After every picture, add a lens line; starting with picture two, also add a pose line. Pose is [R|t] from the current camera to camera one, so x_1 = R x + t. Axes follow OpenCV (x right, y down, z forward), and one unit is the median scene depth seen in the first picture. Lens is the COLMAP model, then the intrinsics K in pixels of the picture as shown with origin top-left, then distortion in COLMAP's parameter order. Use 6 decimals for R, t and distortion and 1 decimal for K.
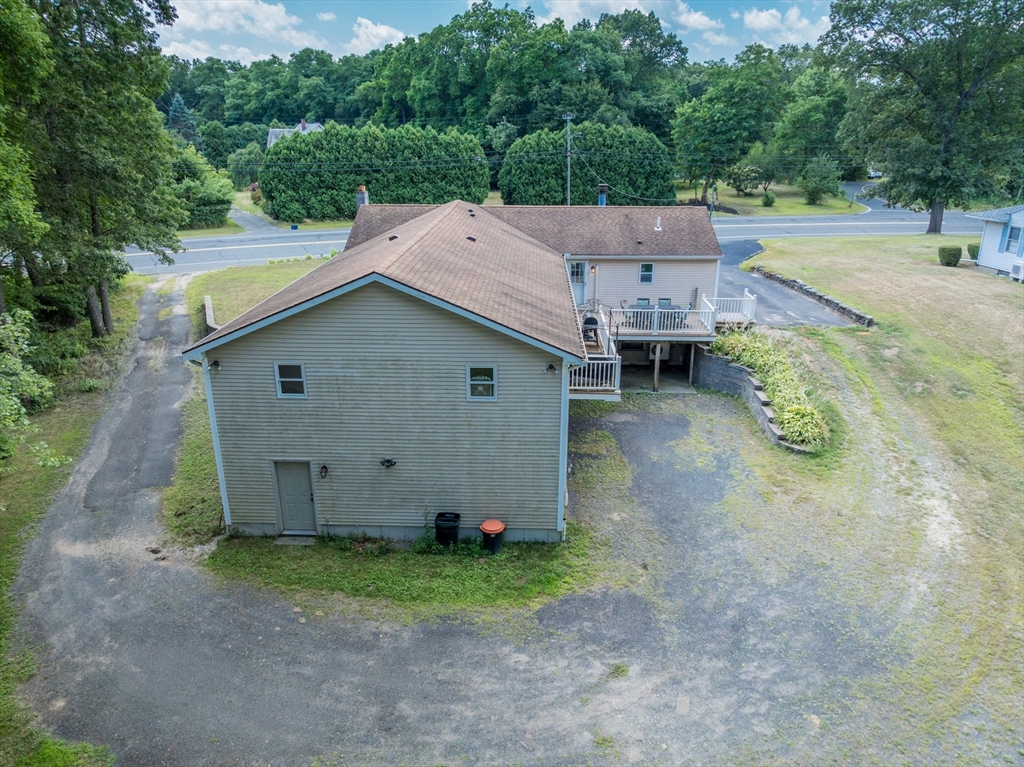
lens RADIAL K [[720.8, 0, 508.1], [0, 720.8, 389.2], [0, 0, 1]] dist [-0.058122, 0.031790]
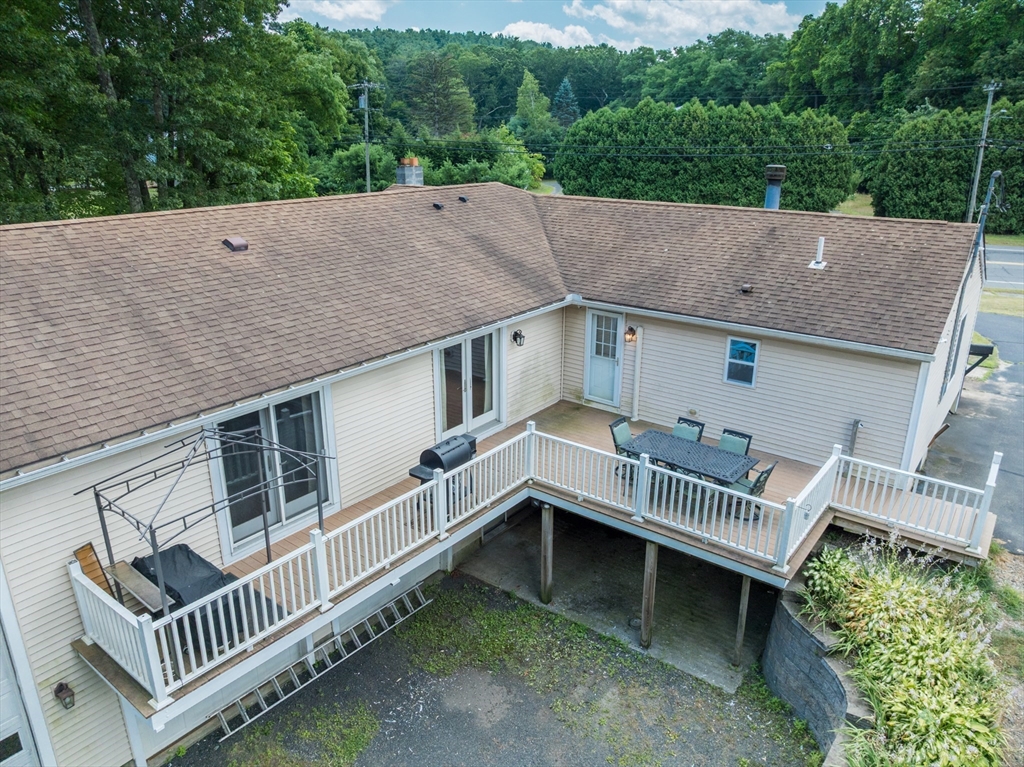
lens RADIAL K [[720.8, 0, 513.9], [0, 720.8, 381.7], [0, 0, 1]] dist [-0.058122, 0.031790]
pose [[0.812267, 0.192282, -0.550681, 0.137554], [-0.198035, 0.978934, 0.049710, -0.061742], [0.548638, 0.068677, 0.833234, 0.240606]]
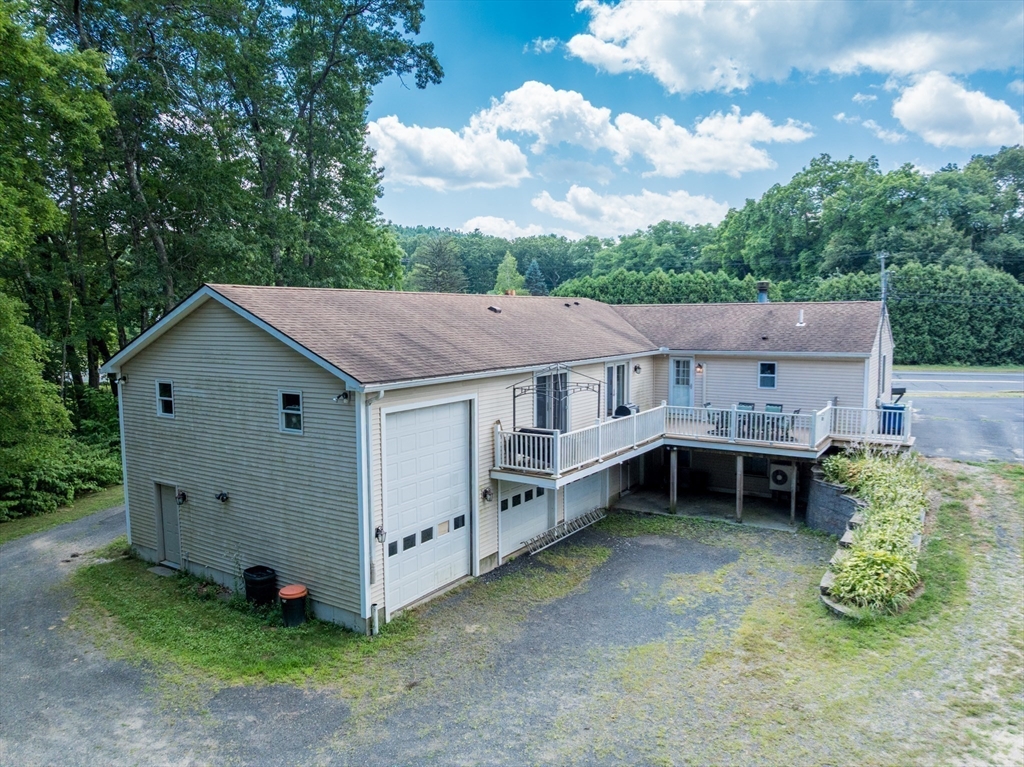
lens RADIAL K [[720.8, 0, 509.4], [0, 720.8, 387.7], [0, 0, 1]] dist [-0.058122, 0.031790]
pose [[0.855151, 0.043969, -0.516511, 0.151335], [-0.167603, 0.966331, -0.195228, 0.020965], [0.490537, 0.253518, 0.833728, 0.094620]]
